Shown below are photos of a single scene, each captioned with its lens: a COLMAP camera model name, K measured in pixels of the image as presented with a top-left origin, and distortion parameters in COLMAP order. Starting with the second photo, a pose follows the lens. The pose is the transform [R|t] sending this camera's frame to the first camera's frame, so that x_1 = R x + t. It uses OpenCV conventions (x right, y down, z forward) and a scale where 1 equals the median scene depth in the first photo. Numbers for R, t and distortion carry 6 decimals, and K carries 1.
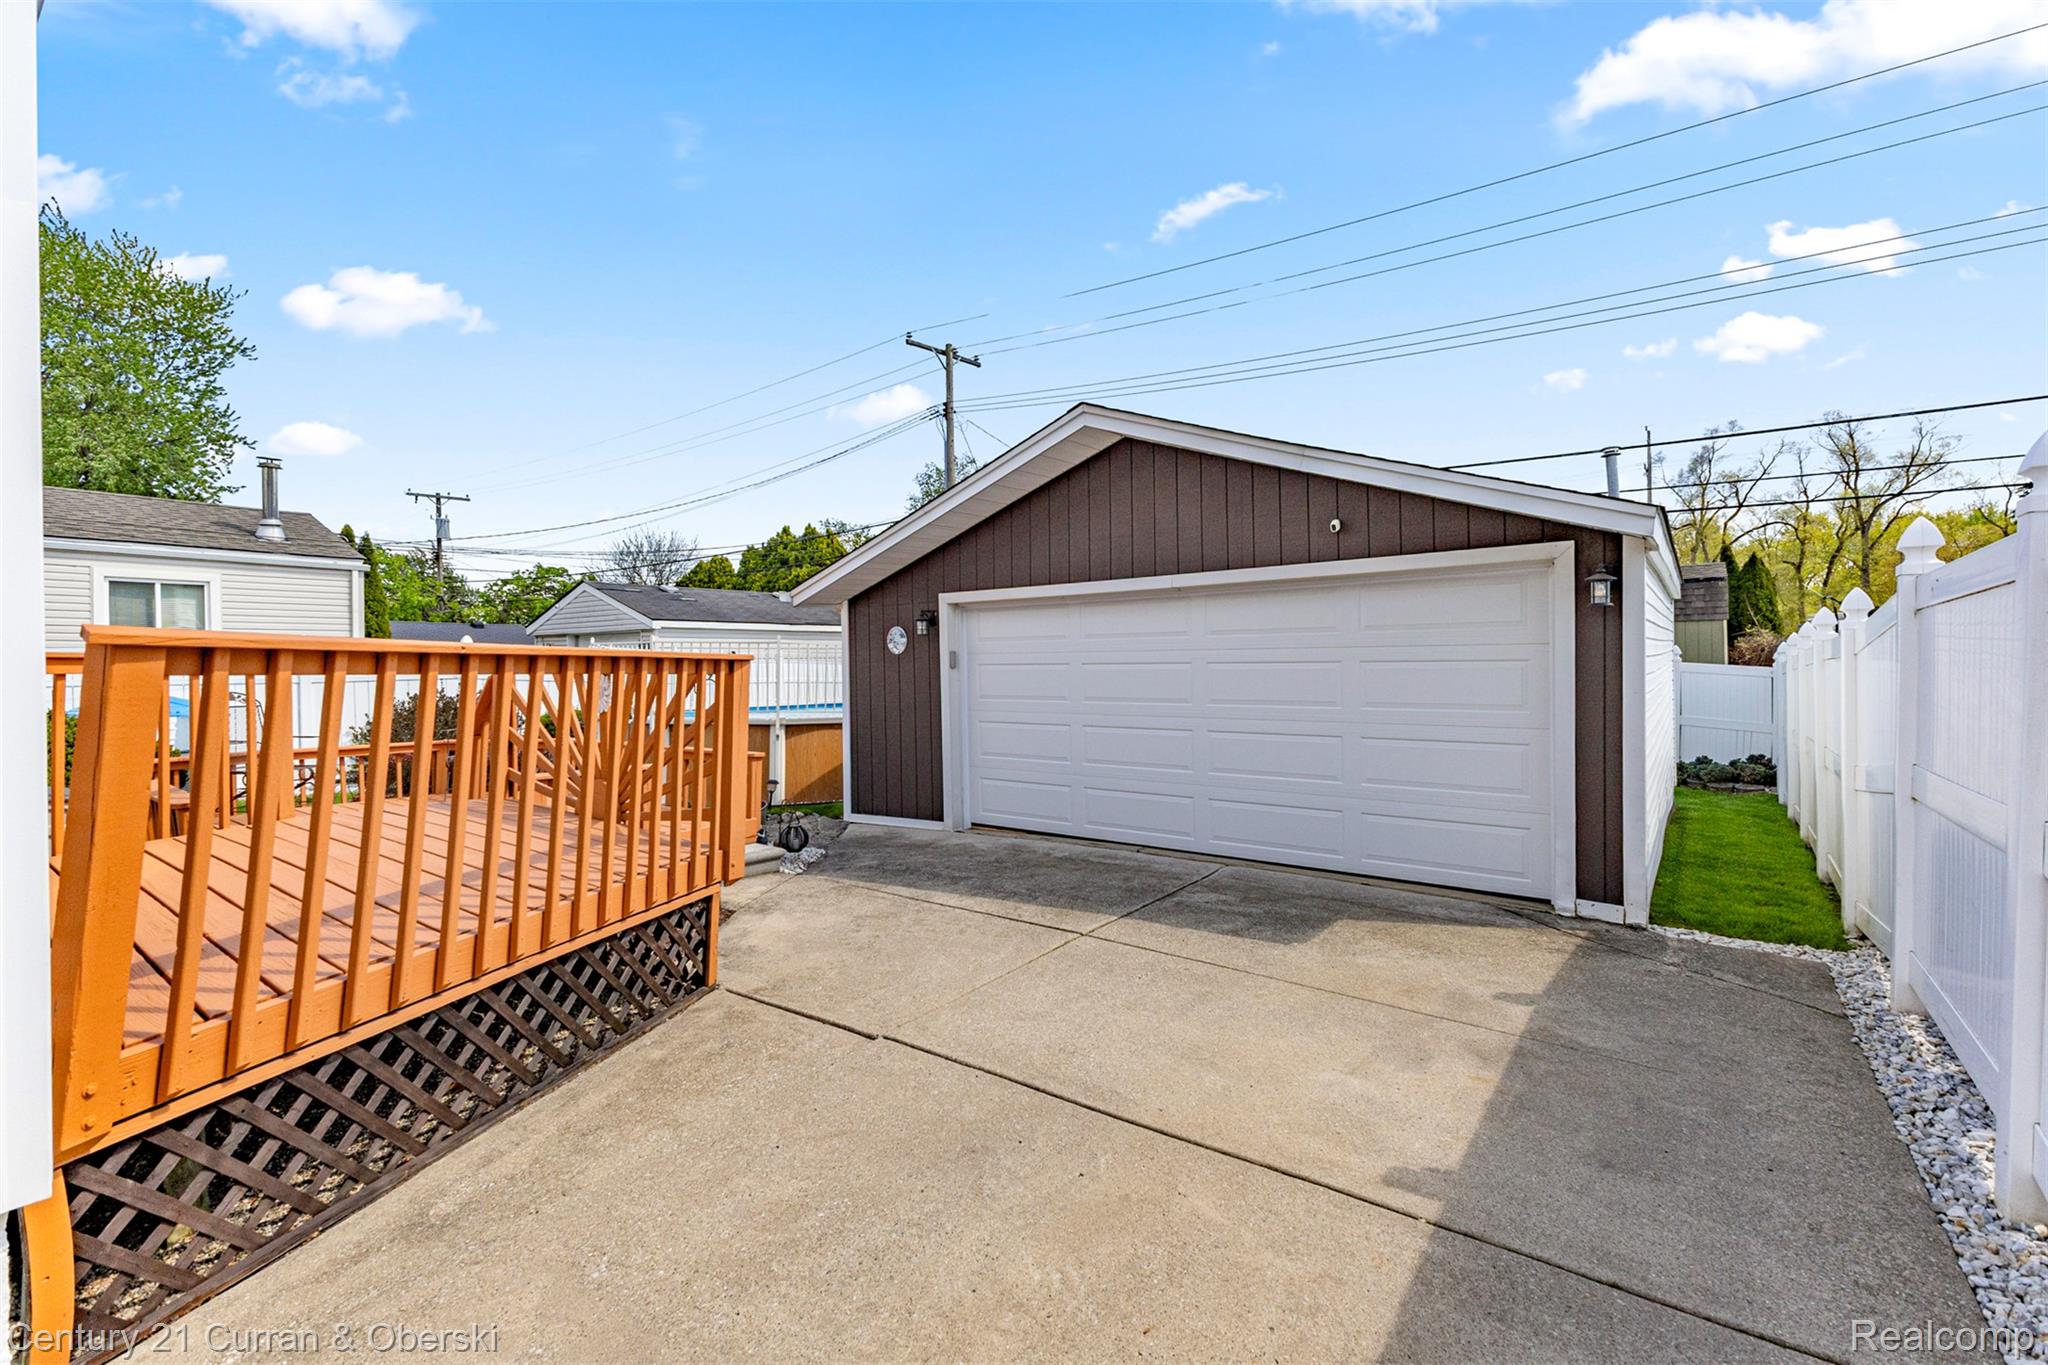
lens RADIAL K [[894.5, 0, 1035.0], [0, 894.5, 679.8], [0, 0, 1]] dist [0.005402, 0.000720]
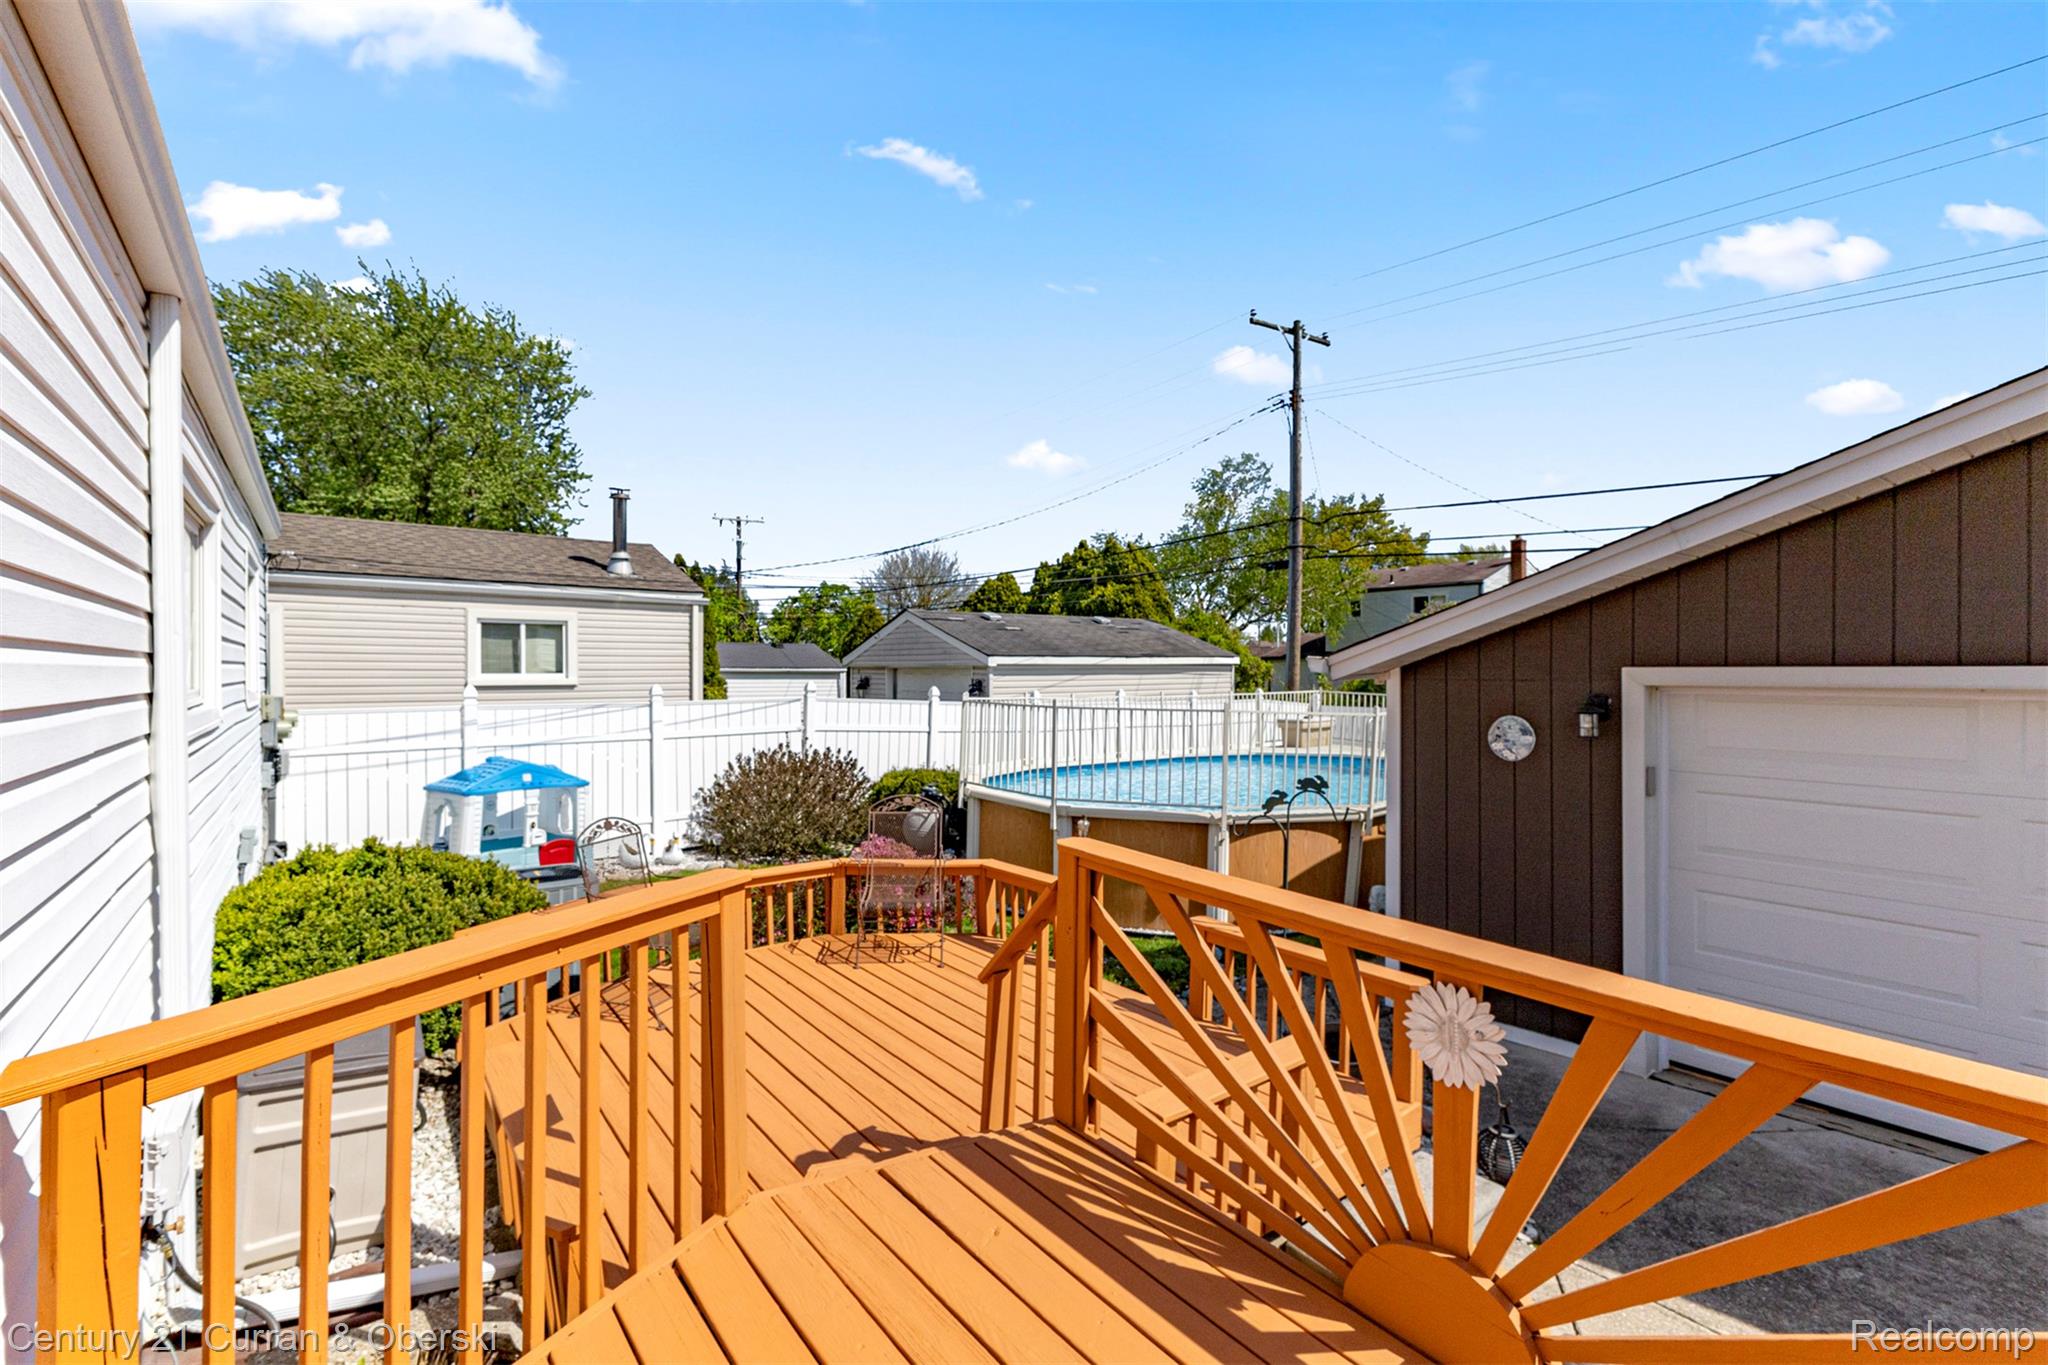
lens RADIAL K [[894.5, 0, 1025.4], [0, 894.5, 675.7], [0, 0, 1]] dist [0.005402, 0.000720]
pose [[0.967461, 0.012794, -0.252695, -0.229712], [-0.015513, 0.999841, -0.008771, -0.054405], [0.252542, 0.012405, 0.967506, 0.227645]]
